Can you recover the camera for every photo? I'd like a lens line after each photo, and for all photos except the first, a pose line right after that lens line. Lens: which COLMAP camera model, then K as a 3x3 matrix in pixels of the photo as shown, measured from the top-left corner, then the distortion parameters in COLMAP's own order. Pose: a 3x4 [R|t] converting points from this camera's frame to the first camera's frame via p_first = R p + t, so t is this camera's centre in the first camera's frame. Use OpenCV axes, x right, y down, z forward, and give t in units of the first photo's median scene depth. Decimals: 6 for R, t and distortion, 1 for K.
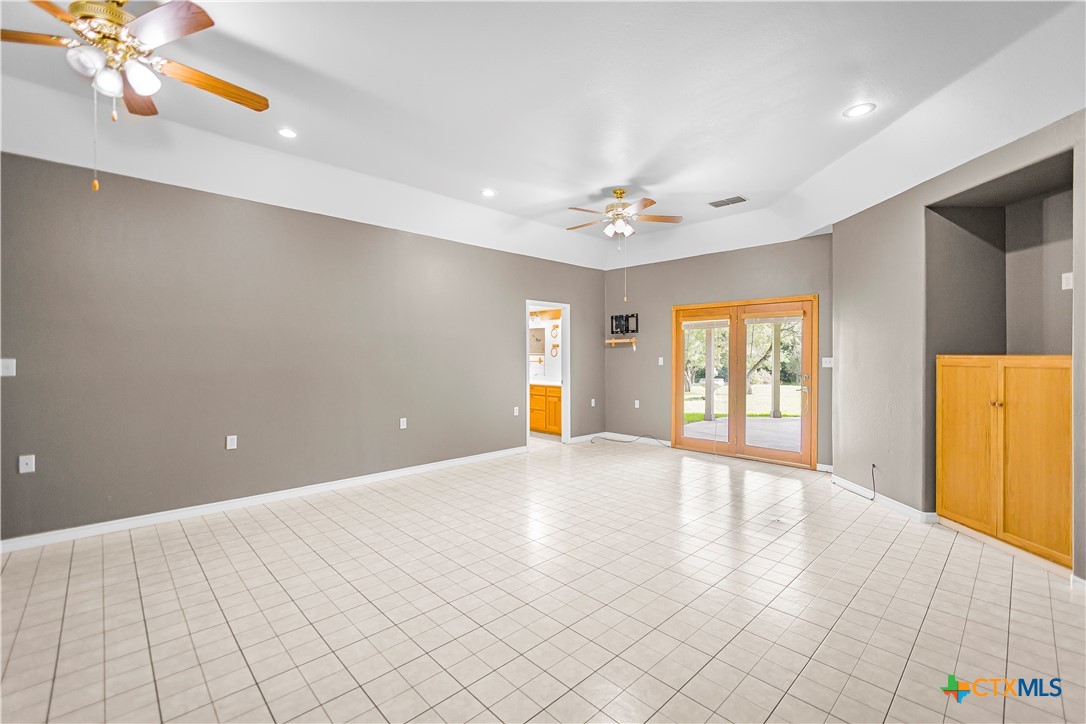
lens RADIAL K [[463.9, 0, 543.0], [0, 463.9, 358.5], [0, 0, 1]] dist [-0.001263, 0.000077]
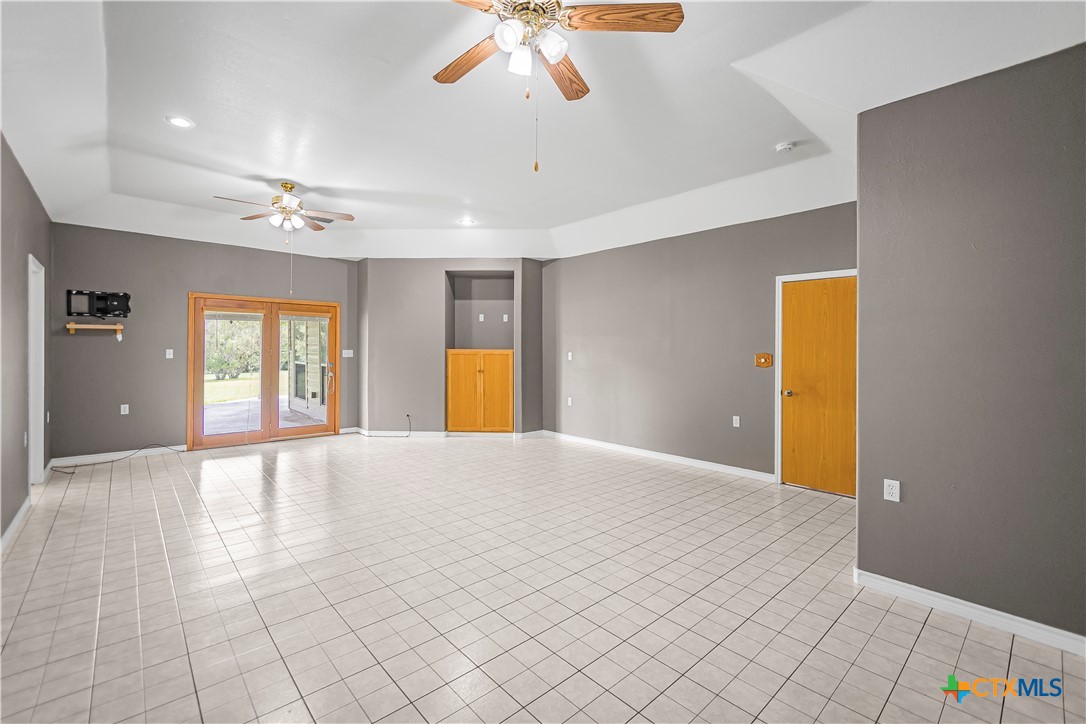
lens RADIAL K [[463.9, 0, 543.0], [0, 463.9, 358.5], [0, 0, 1]] dist [-0.001263, 0.000077]
pose [[0.028845, -0.020474, 0.999374, -0.730523], [-0.001540, 0.999788, 0.020527, -0.005634], [-0.999583, -0.002131, 0.028808, 0.370431]]
